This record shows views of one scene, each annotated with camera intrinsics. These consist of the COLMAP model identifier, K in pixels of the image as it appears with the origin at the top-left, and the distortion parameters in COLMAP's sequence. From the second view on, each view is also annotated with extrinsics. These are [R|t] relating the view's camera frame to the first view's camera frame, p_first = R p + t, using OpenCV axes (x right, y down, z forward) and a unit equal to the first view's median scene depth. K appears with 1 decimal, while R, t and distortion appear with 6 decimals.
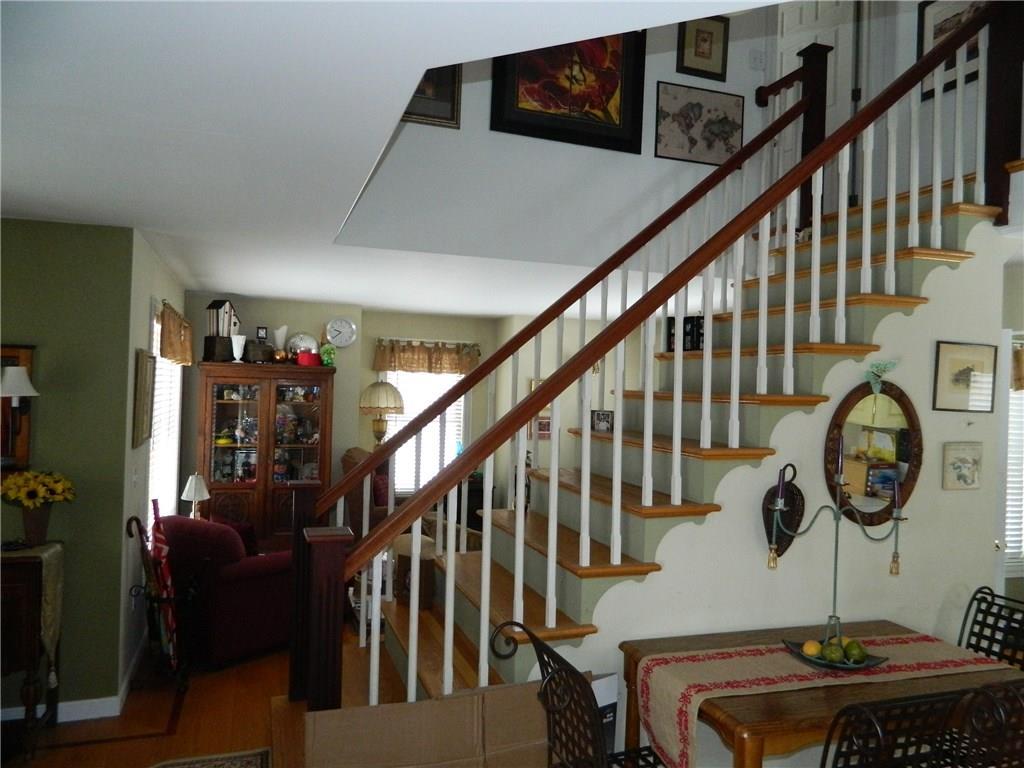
lens RADIAL K [[754.8, 0, 510.5], [0, 754.8, 384.3], [0, 0, 1]] dist [-0.000717, -0.000387]
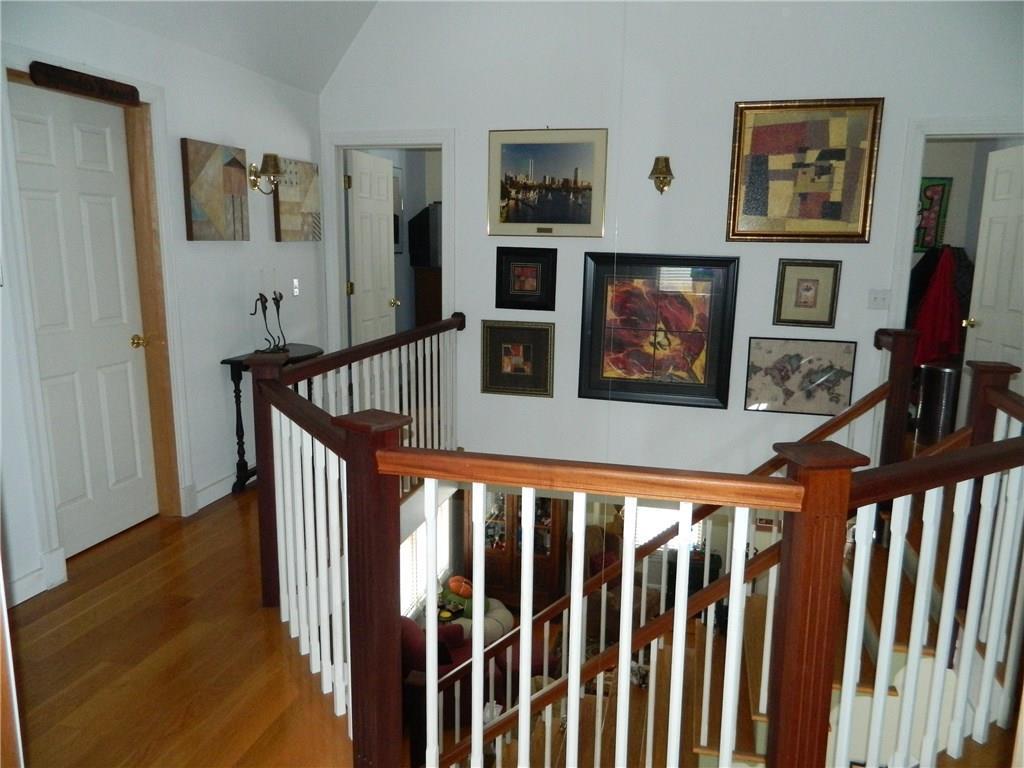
lens RADIAL K [[754.8, 0, 512.0], [0, 754.8, 383.0], [0, 0, 1]] dist [-0.000717, -0.000387]
pose [[0.838694, 0.079525, -0.538765, 0.480730], [0.021667, 0.983625, 0.178918, -0.532045], [0.544171, -0.161731, 0.823238, -0.015177]]
